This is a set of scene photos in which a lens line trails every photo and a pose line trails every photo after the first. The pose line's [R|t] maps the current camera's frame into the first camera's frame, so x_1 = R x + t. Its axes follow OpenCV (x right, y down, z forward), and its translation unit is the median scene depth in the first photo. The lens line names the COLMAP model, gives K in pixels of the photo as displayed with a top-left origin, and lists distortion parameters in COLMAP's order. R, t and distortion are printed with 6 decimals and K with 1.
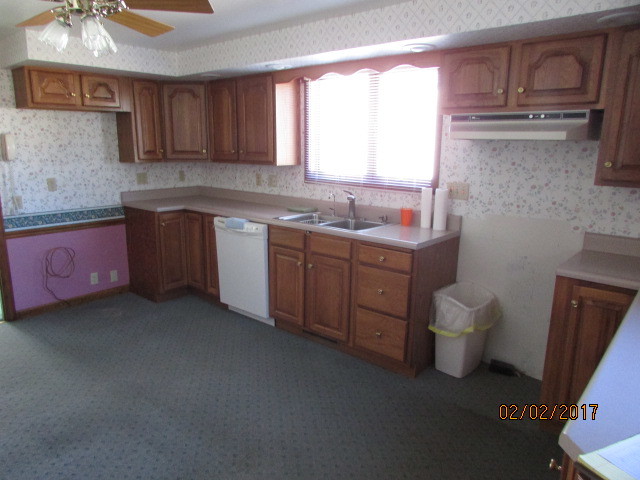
lens RADIAL K [[450.1, 0, 320.0], [0, 450.1, 240.0], [0, 0, 1]] dist [0.002125, -0.000302]
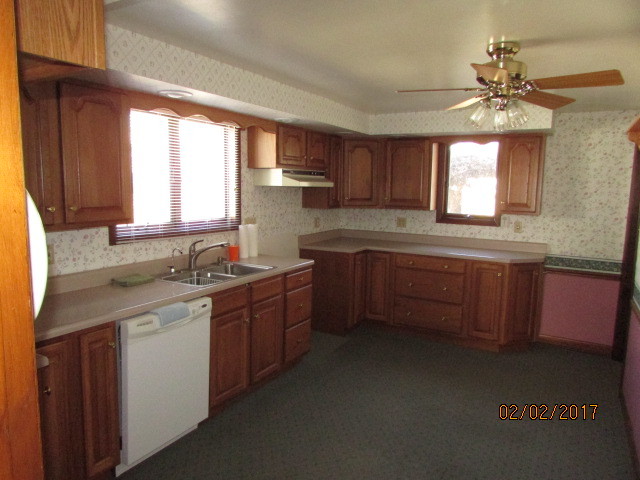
lens RADIAL K [[444.4, 0, 320.0], [0, 444.4, 240.0], [0, 0, 1]] dist [-0.000063, -0.000008]
pose [[-0.201547, -0.124573, 0.971525, -0.982690], [0.199902, 0.965771, 0.165305, -0.236671], [-0.958863, 0.227527, -0.169746, 1.035932]]
